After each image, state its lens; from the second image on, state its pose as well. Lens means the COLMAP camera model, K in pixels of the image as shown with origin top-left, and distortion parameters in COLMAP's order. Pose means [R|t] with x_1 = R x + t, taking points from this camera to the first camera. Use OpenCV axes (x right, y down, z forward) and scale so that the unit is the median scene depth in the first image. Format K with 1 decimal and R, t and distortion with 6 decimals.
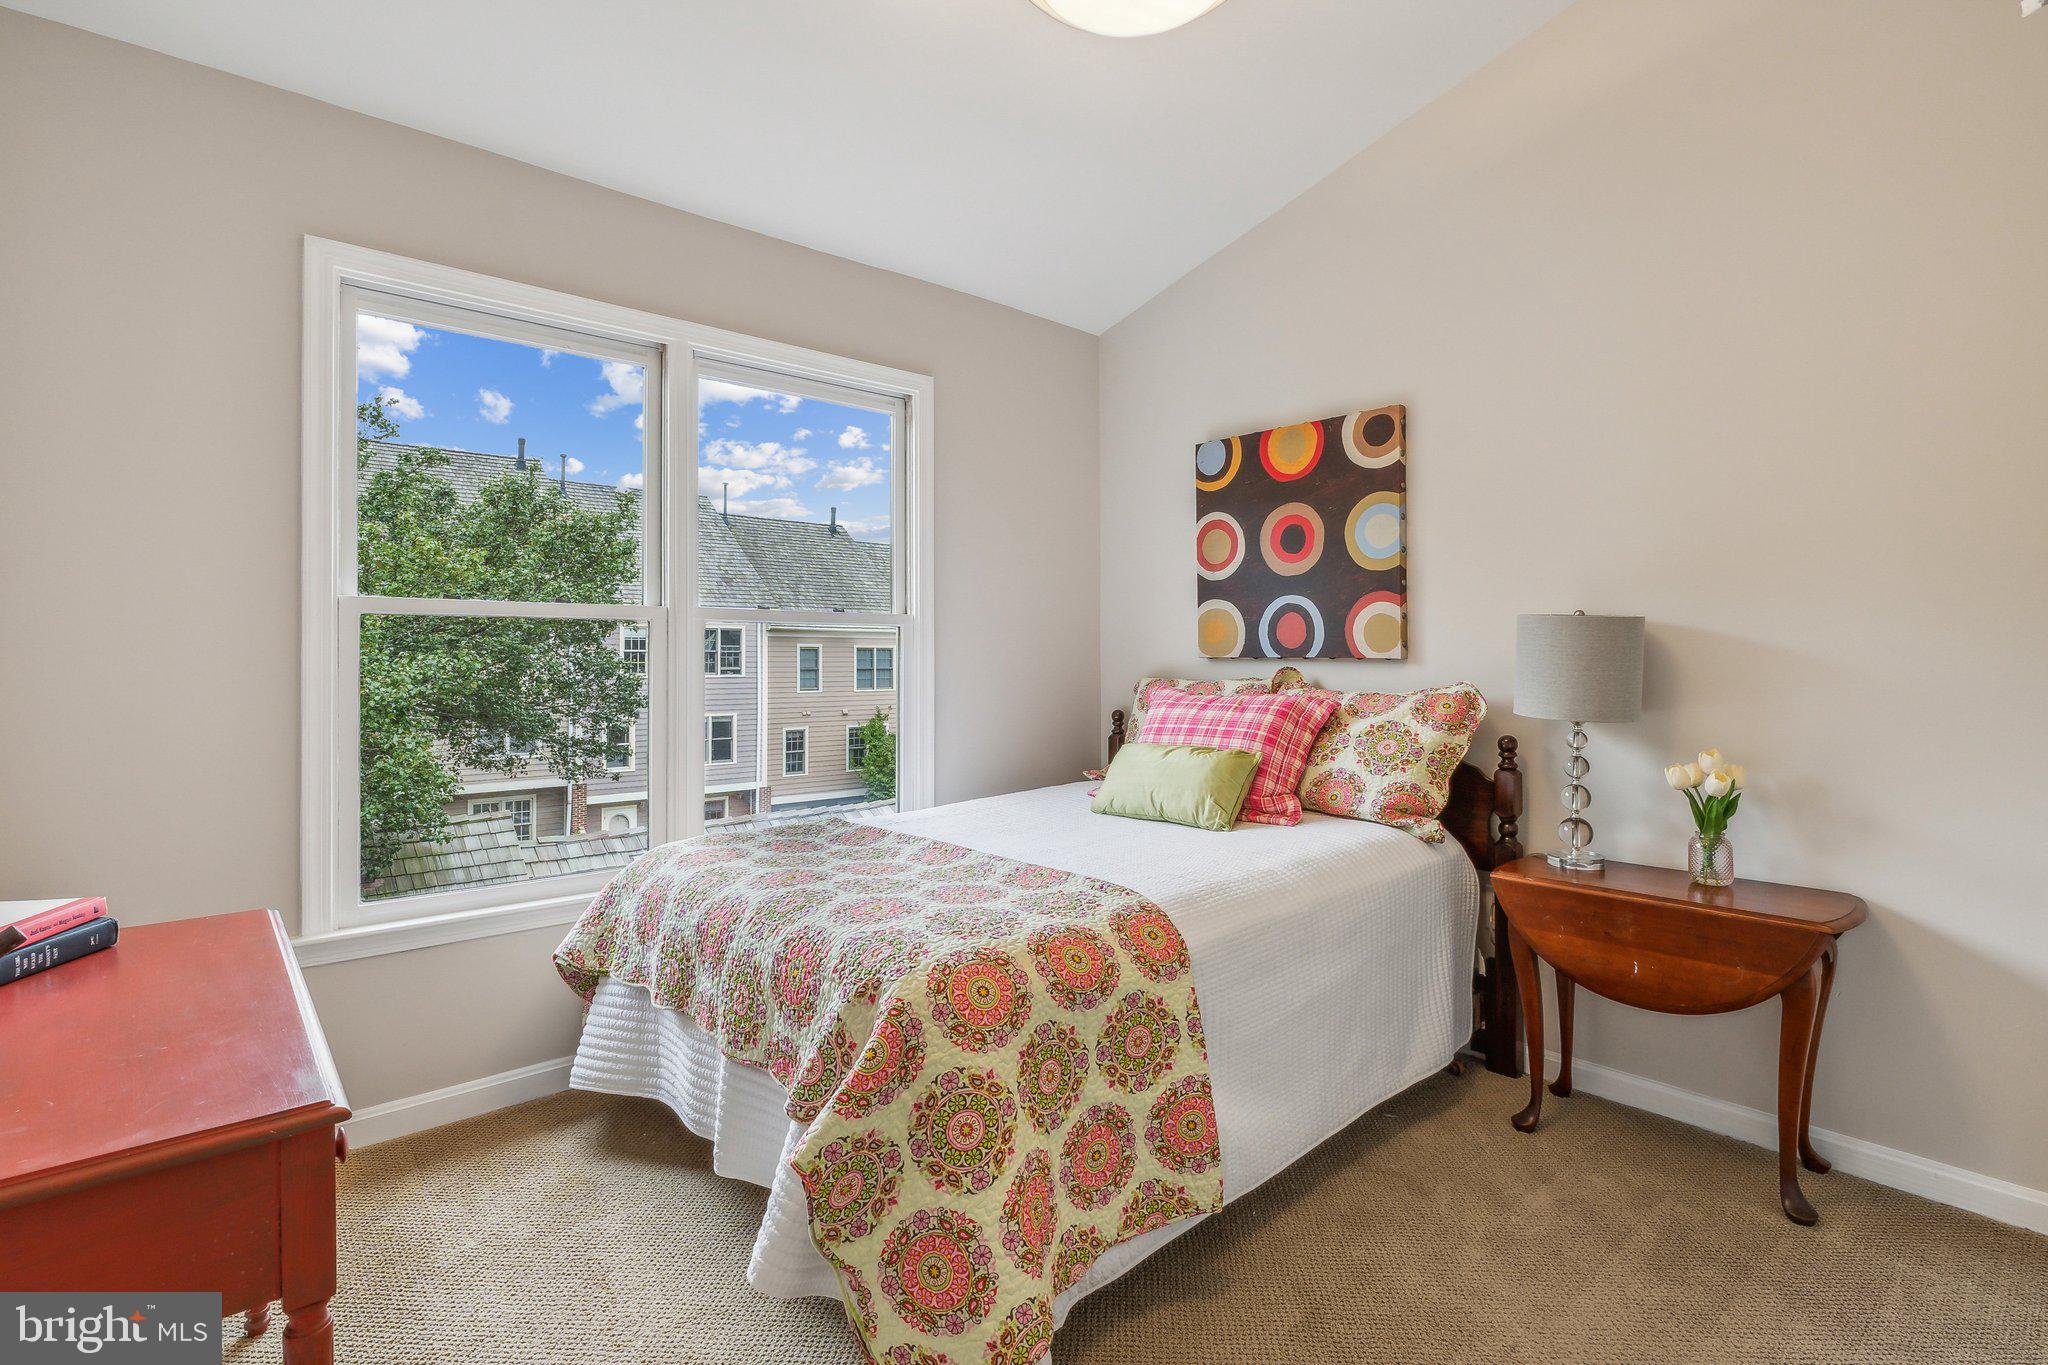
lens RADIAL K [[972.5, 0, 1024.0], [0, 972.5, 682.5], [0, 0, 1]] dist [0.000025, -0.000034]
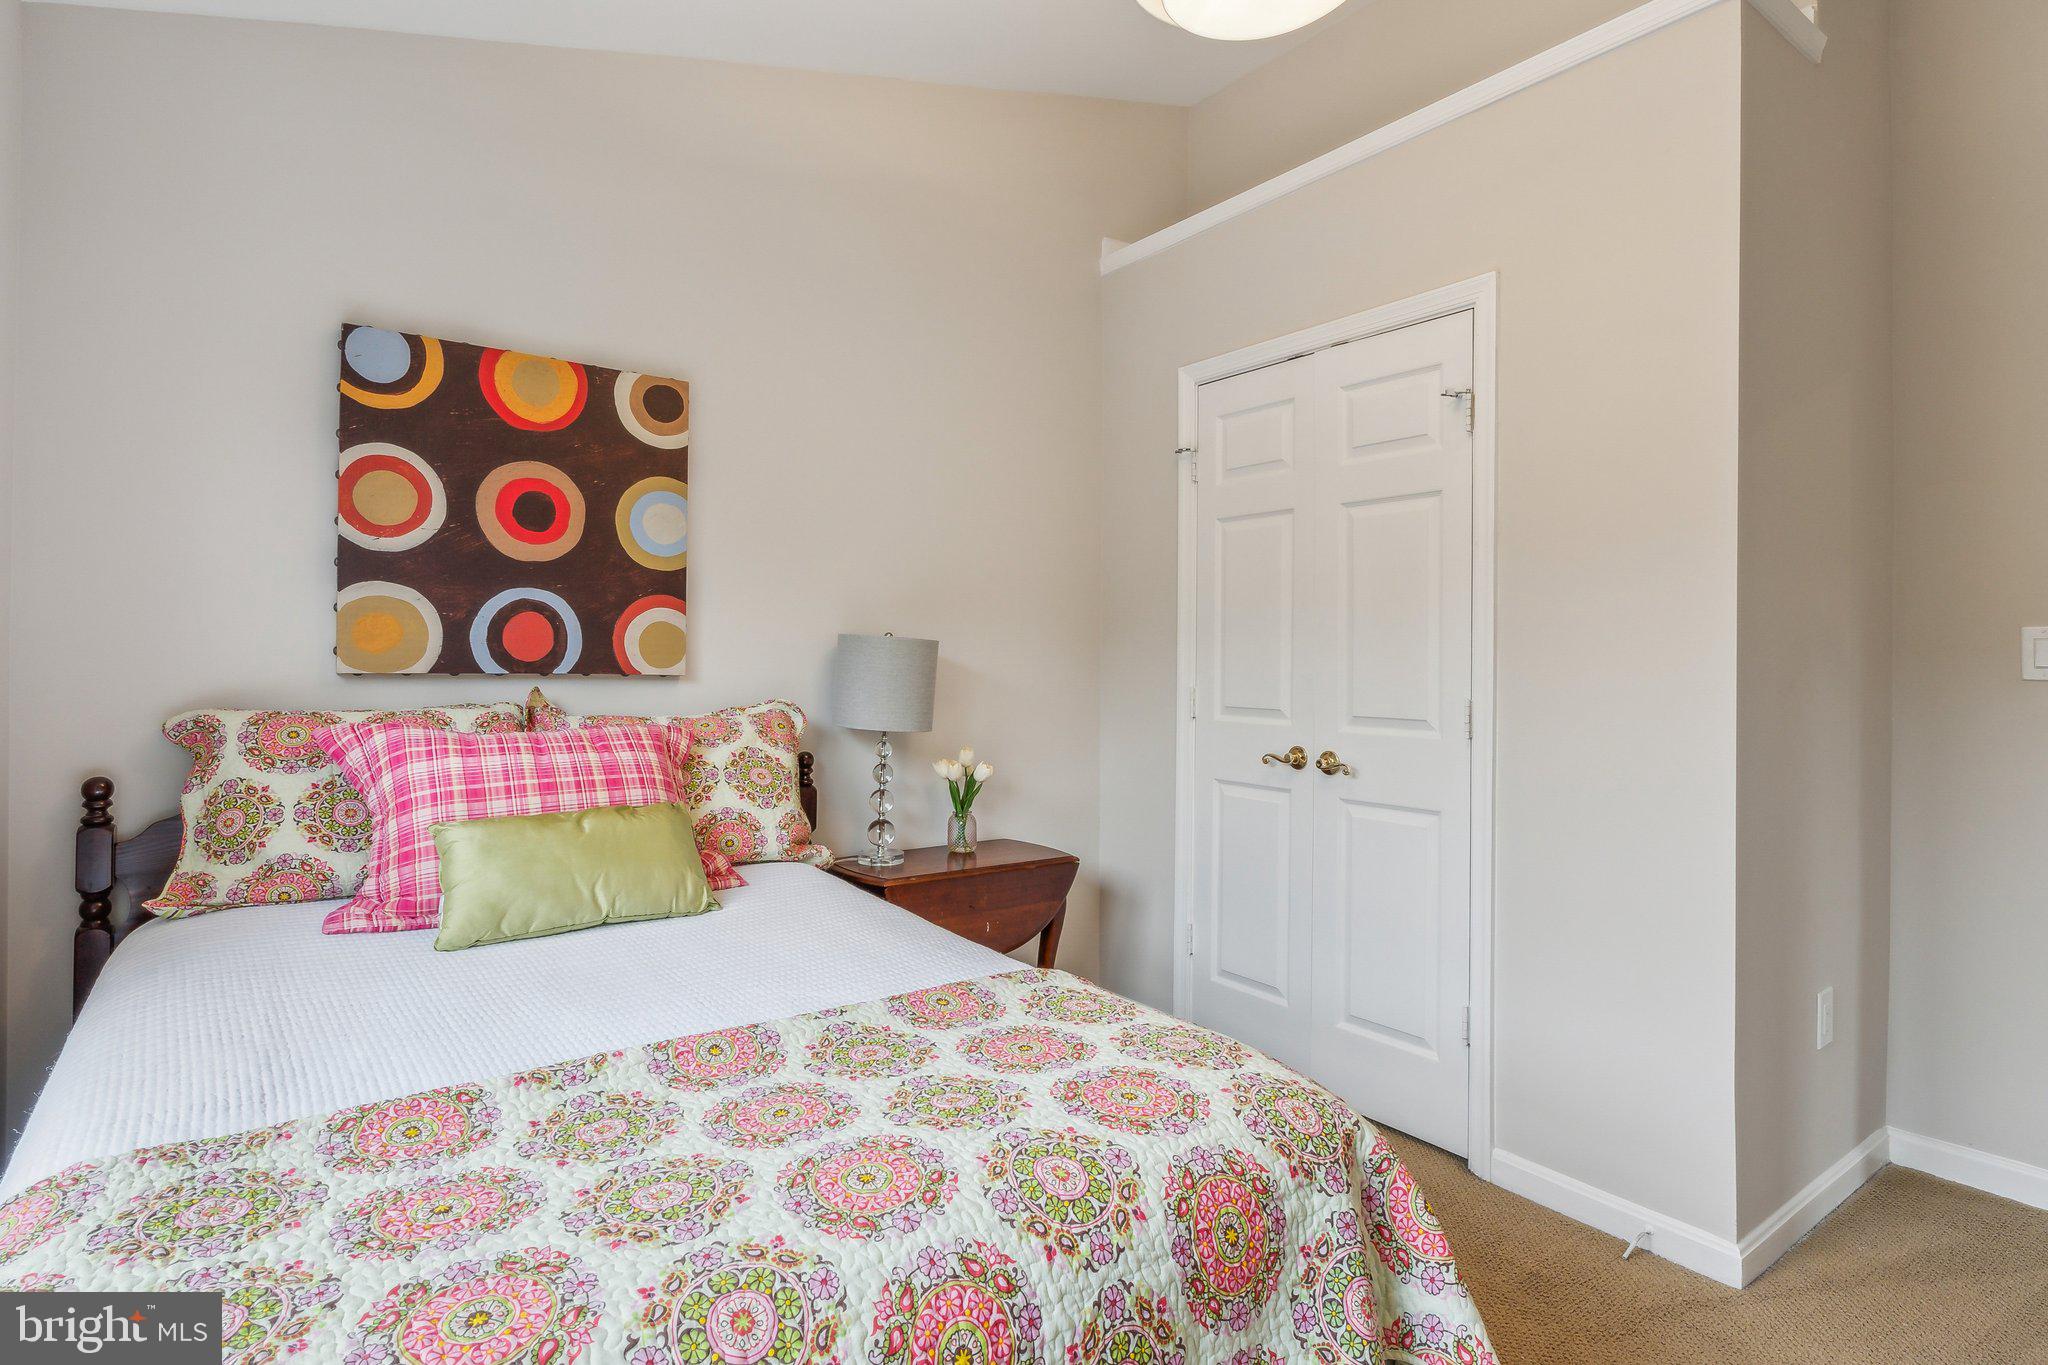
lens RADIAL K [[1006.6, 0, 1024.0], [0, 1006.6, 682.5], [0, 0, 1]] dist [-0.002567, -0.000227]
pose [[0.127042, -0.009351, 0.991853, -0.424859], [0.023585, 0.999701, 0.006404, -0.015684], [-0.991617, 0.022579, 0.127225, 0.544508]]
